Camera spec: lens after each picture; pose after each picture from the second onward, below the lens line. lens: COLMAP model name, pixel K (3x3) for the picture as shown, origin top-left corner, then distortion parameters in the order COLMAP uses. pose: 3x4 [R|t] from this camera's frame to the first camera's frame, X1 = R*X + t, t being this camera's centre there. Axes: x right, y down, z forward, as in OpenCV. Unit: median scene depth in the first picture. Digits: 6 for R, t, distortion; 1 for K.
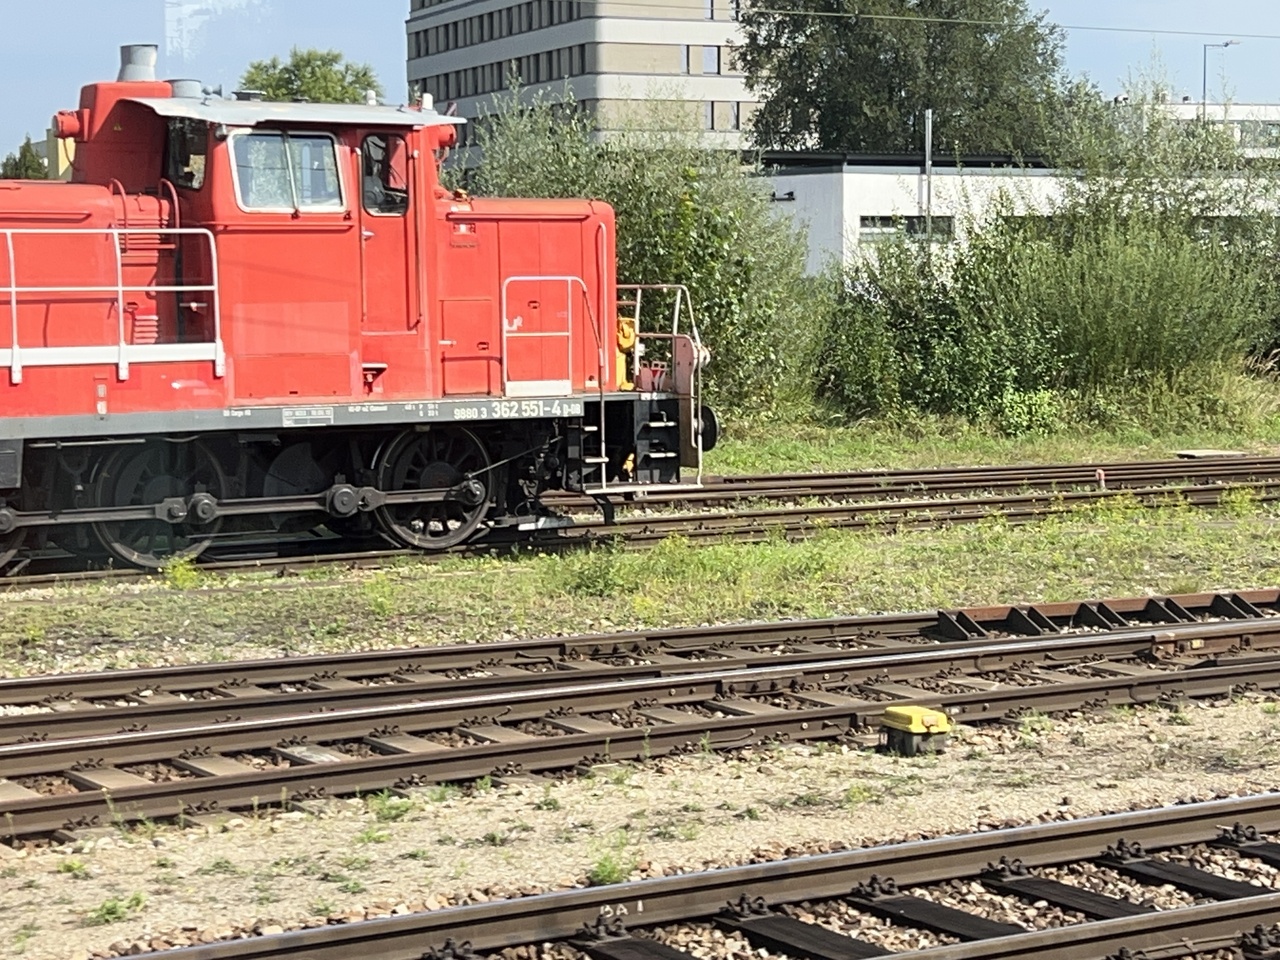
lens RADIAL K [[2896.3, 0, 641.6], [0, 2896.3, 472.6], [0, 0, 1]] dist [0.251839, -0.985715]
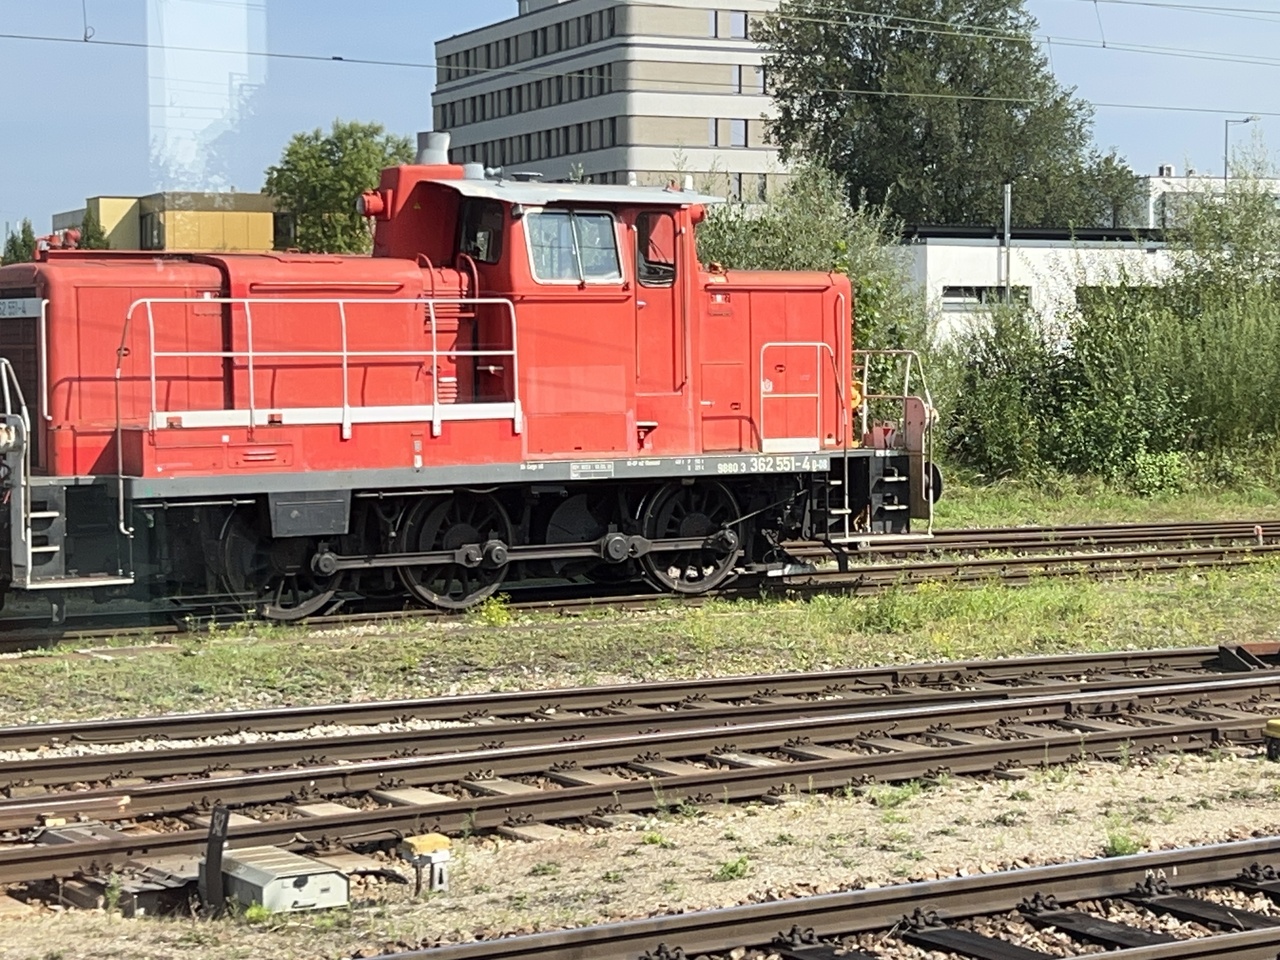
lens RADIAL K [[2896.3, 0, 641.6], [0, 2896.3, 472.6], [0, 0, 1]] dist [0.251839, -0.985715]
pose [[0.999960, 0.002485, 0.008561, -0.099062], [-0.002283, 0.999722, -0.023464, 0.006707], [-0.008617, 0.023443, 0.999688, -0.083294]]
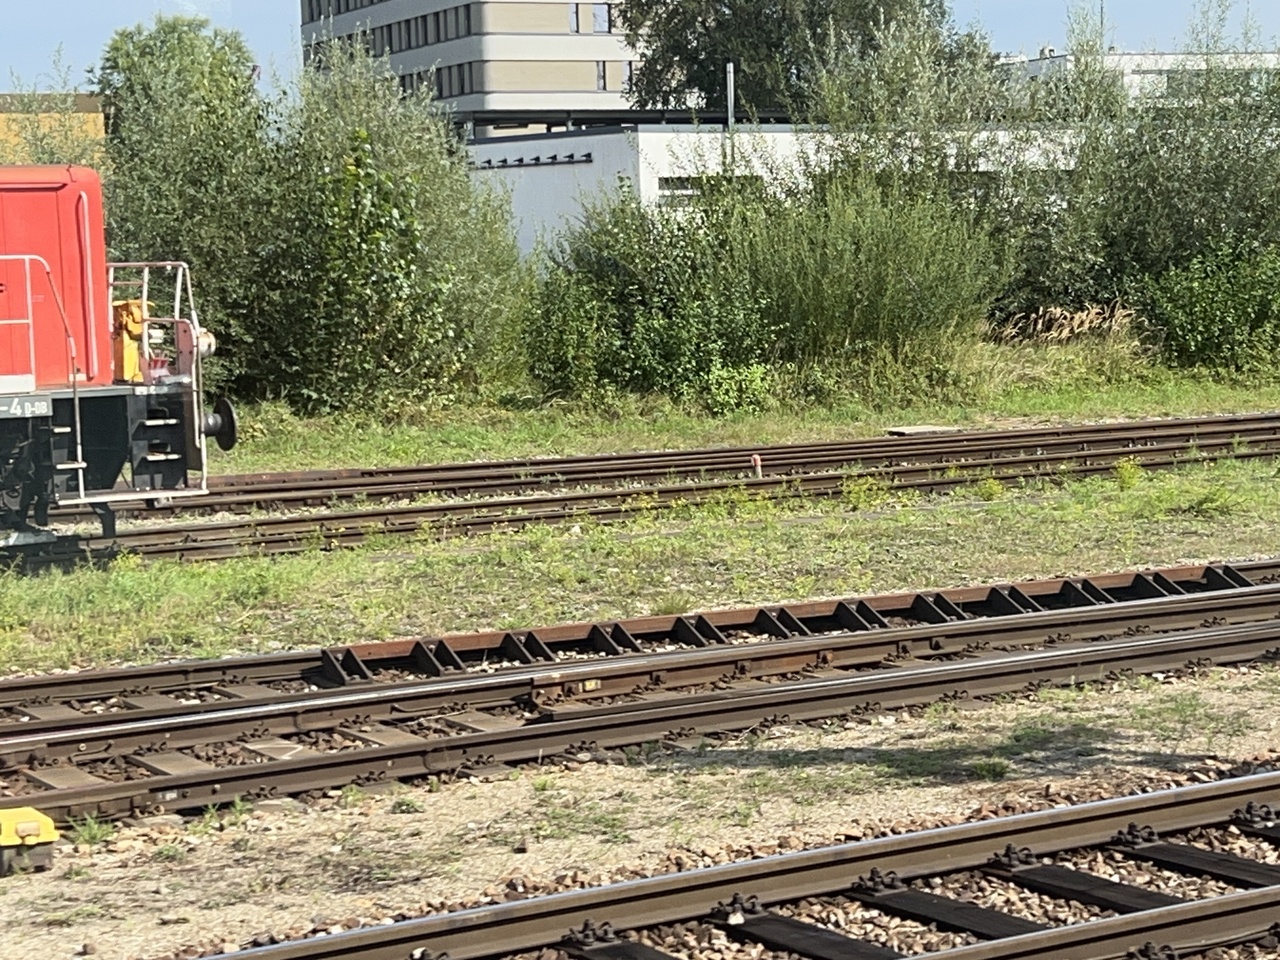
lens RADIAL K [[2899.4, 0, 634.3], [0, 2899.4, 481.4], [0, 0, 1]] dist [0.289297, -1.142798]
pose [[0.999770, -0.021119, 0.003705, 0.149581], [0.021060, 0.999663, 0.015156, -0.009373], [-0.004024, -0.015075, 0.999878, 0.122160]]
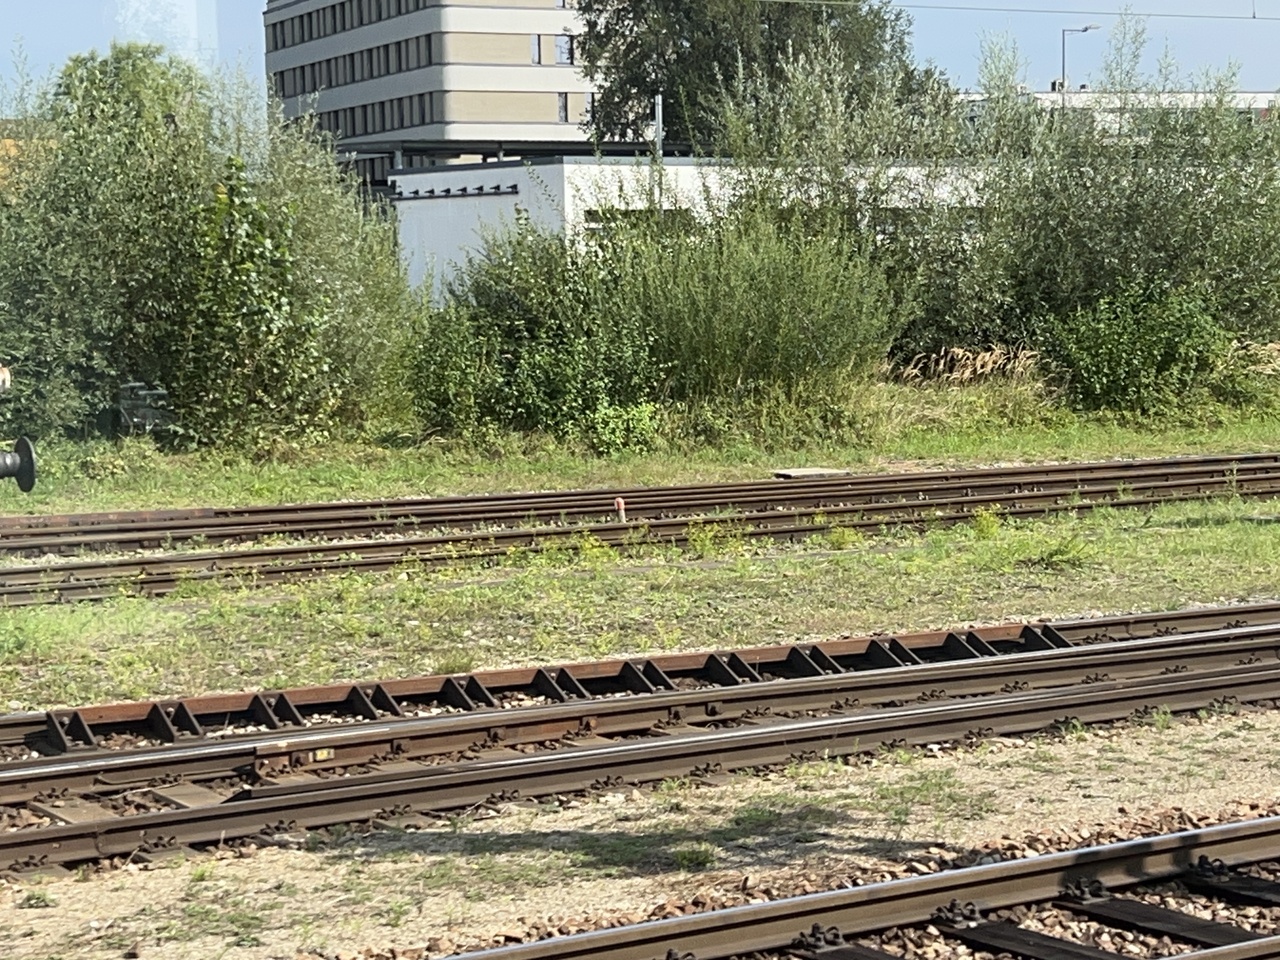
lens RADIAL K [[2898.7, 0, 644.5], [0, 2898.7, 483.1], [0, 0, 1]] dist [0.280726, -0.956501]
pose [[0.999855, -0.012066, 0.011982, 0.199506], [0.012008, 0.999916, 0.004917, -0.012573], [-0.012040, -0.004773, 0.999916, 0.163807]]
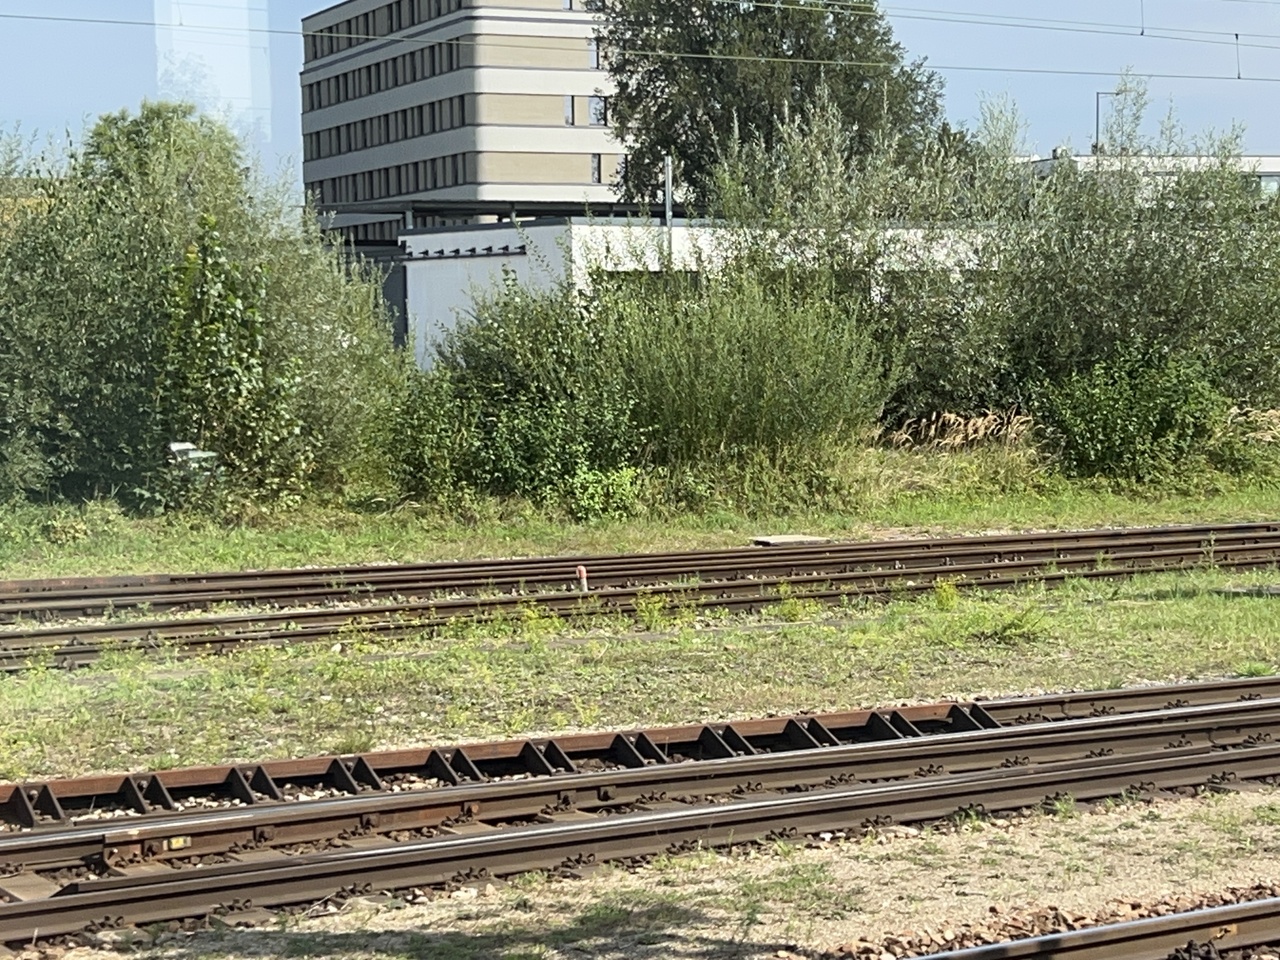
lens RADIAL K [[2896.7, 0, 669.0], [0, 2896.7, 505.6], [0, 0, 1]] dist [0.290786, -1.063611]
pose [[0.999970, -0.007067, 0.003192, 0.233113], [0.007093, 0.999940, -0.008362, -0.014791], [-0.003133, 0.008384, 0.999960, 0.191489]]
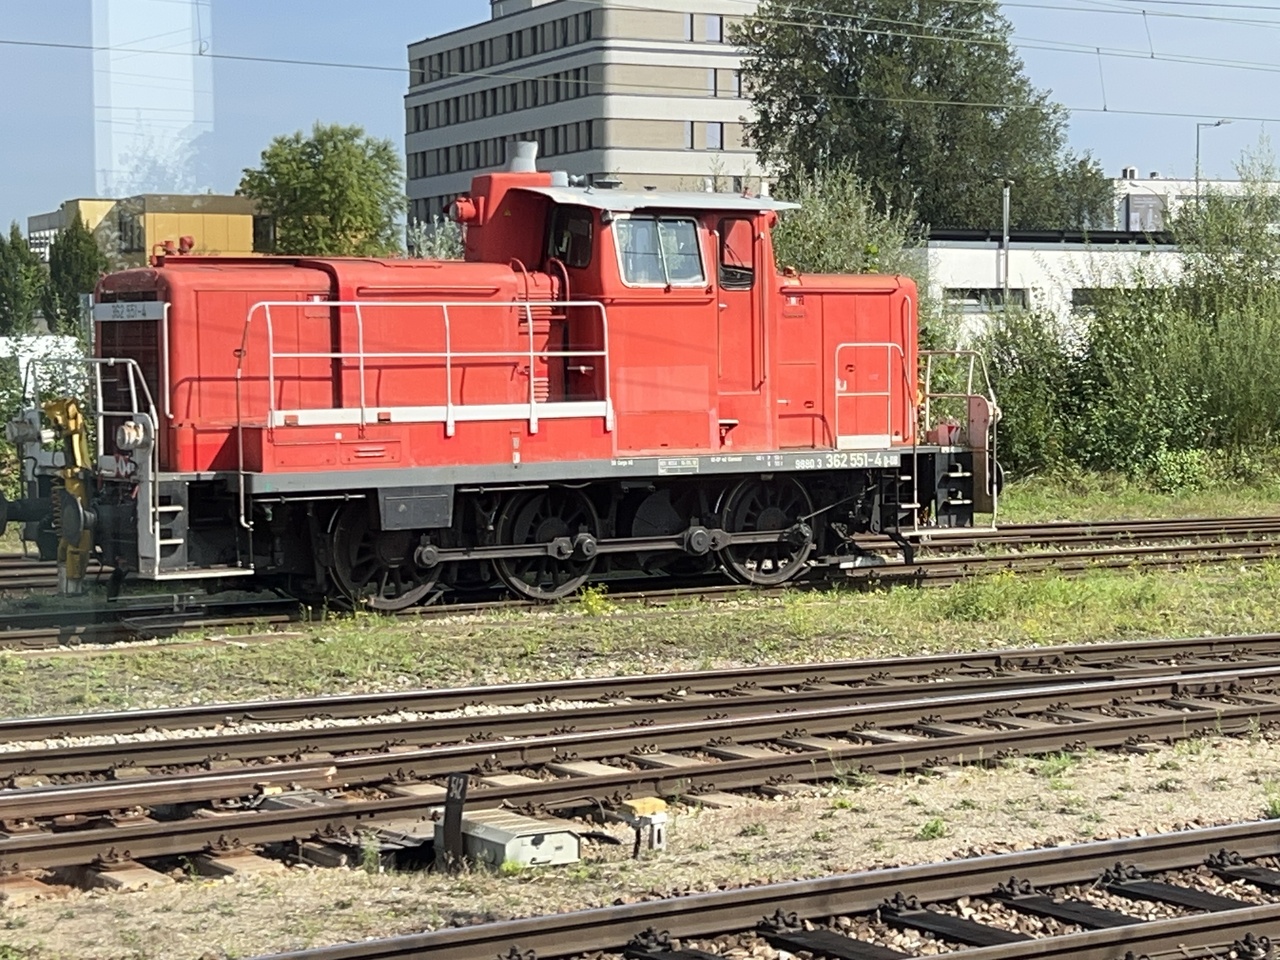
lens RADIAL K [[2900.0, 0, 640.0], [0, 2900.0, 480.0], [0, 0, 1]] dist [0.194381, -0.004501]
pose [[0.999686, 0.000932, 0.025056, -0.148460], [-0.000394, 0.999770, -0.021445, 0.009839], [-0.025070, 0.021429, 0.999456, -0.125144]]
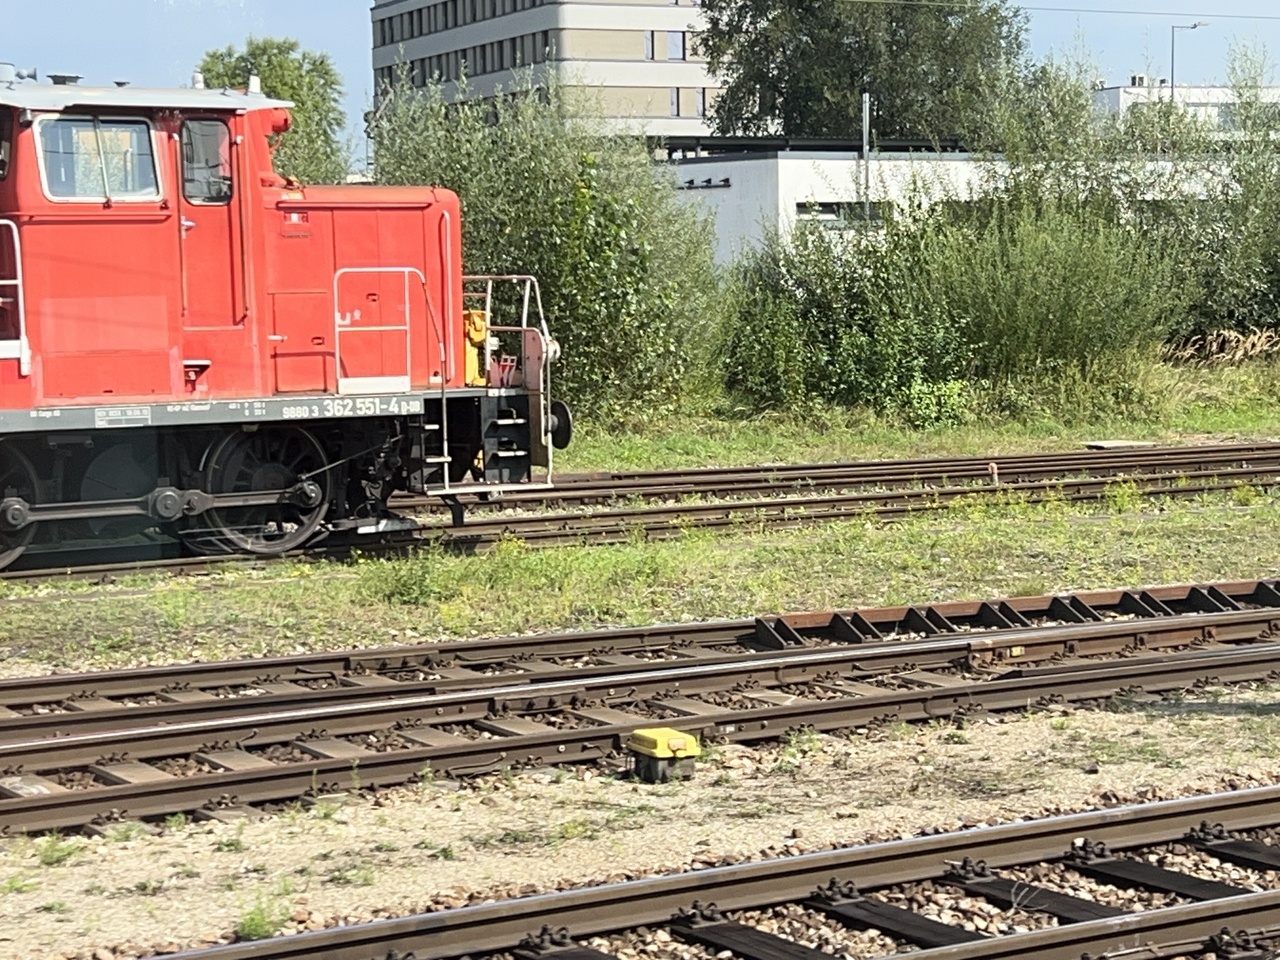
lens RADIAL K [[2898.4, 0, 640.7], [0, 2898.4, 492.8], [0, 0, 1]] dist [0.282162, -1.035676]
pose [[0.999968, -0.007857, 0.001407, 0.049811], [0.007841, 0.999912, 0.010658, -0.003014], [-0.001490, -0.010646, 0.999942, 0.040053]]
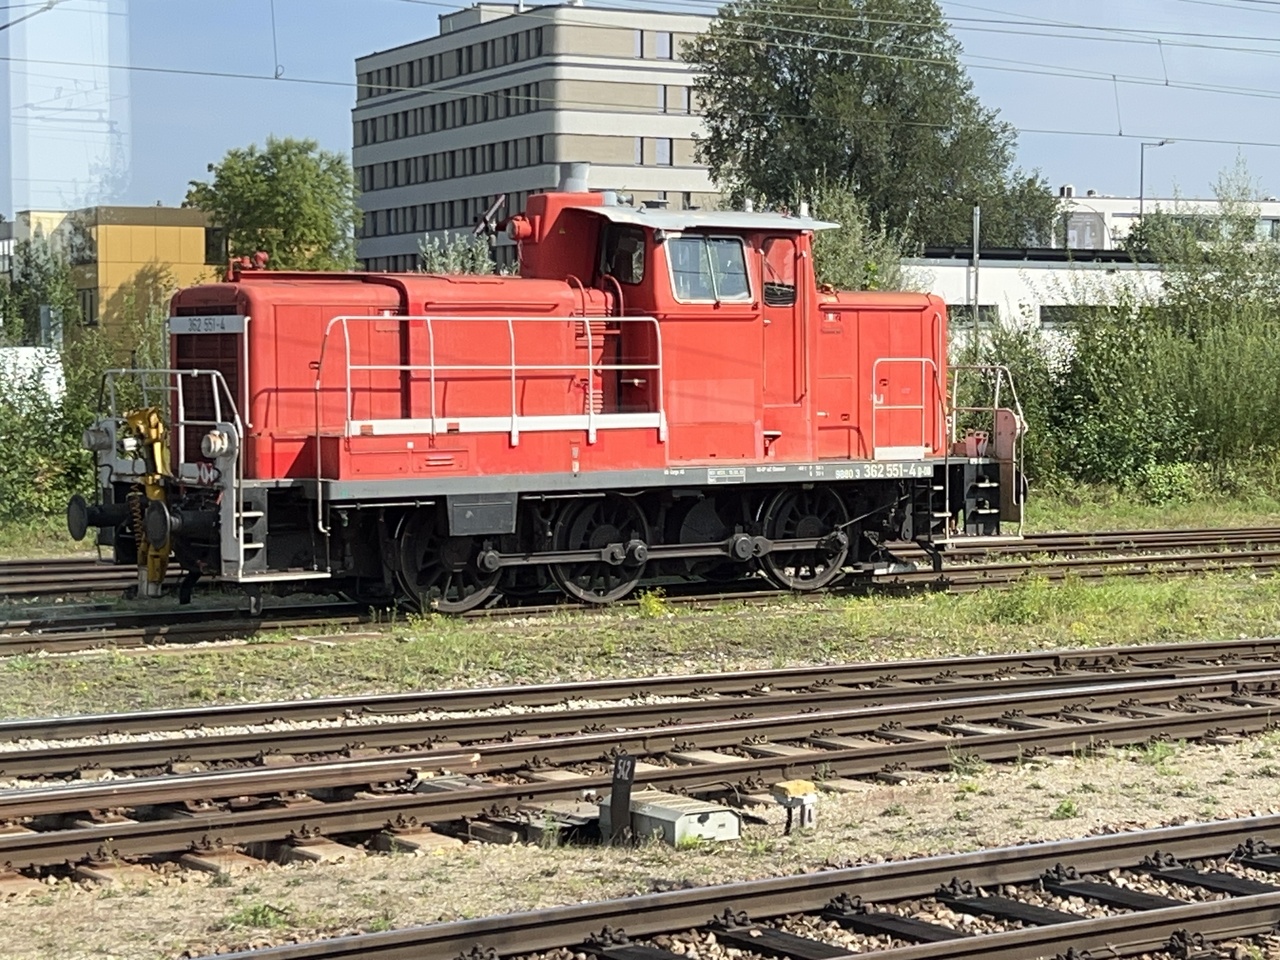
lens RADIAL K [[2898.7, 0, 644.5], [0, 2898.7, 483.1], [0, 0, 1]] dist [0.280726, -0.956501]
pose [[0.998595, 0.004434, 0.052805, -0.197496], [-0.003102, 0.999676, -0.025266, 0.012934], [-0.052900, 0.025067, 0.998285, -0.166705]]
